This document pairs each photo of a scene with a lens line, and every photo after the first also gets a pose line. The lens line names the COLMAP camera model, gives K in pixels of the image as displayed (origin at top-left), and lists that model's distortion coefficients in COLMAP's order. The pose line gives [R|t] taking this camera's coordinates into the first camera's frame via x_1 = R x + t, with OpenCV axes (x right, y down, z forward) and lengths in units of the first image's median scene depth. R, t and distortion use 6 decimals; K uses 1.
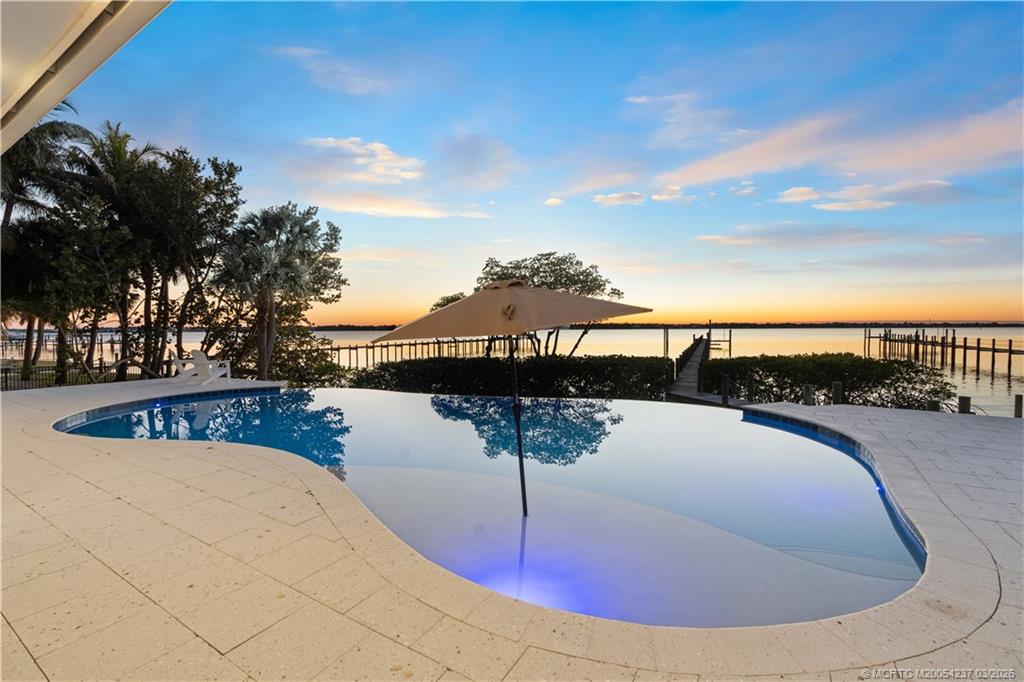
lens RADIAL K [[453.5, 0, 514.1], [0, 453.5, 339.0], [0, 0, 1]] dist [-0.005706, 0.000015]
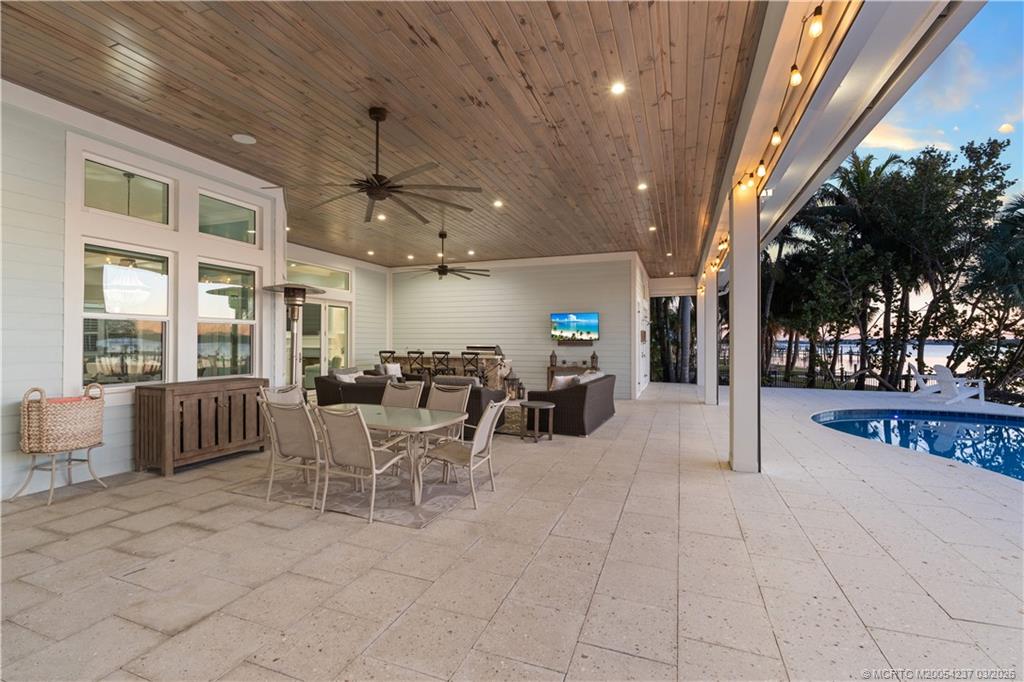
lens RADIAL K [[453.5, 0, 510.1], [0, 453.5, 339.4], [0, 0, 1]] dist [-0.005706, 0.000015]
pose [[0.193823, 0.003436, -0.981031, 0.157454], [-0.029526, 0.999561, -0.002333, -0.000217], [0.980592, 0.029418, 0.193839, -0.213775]]
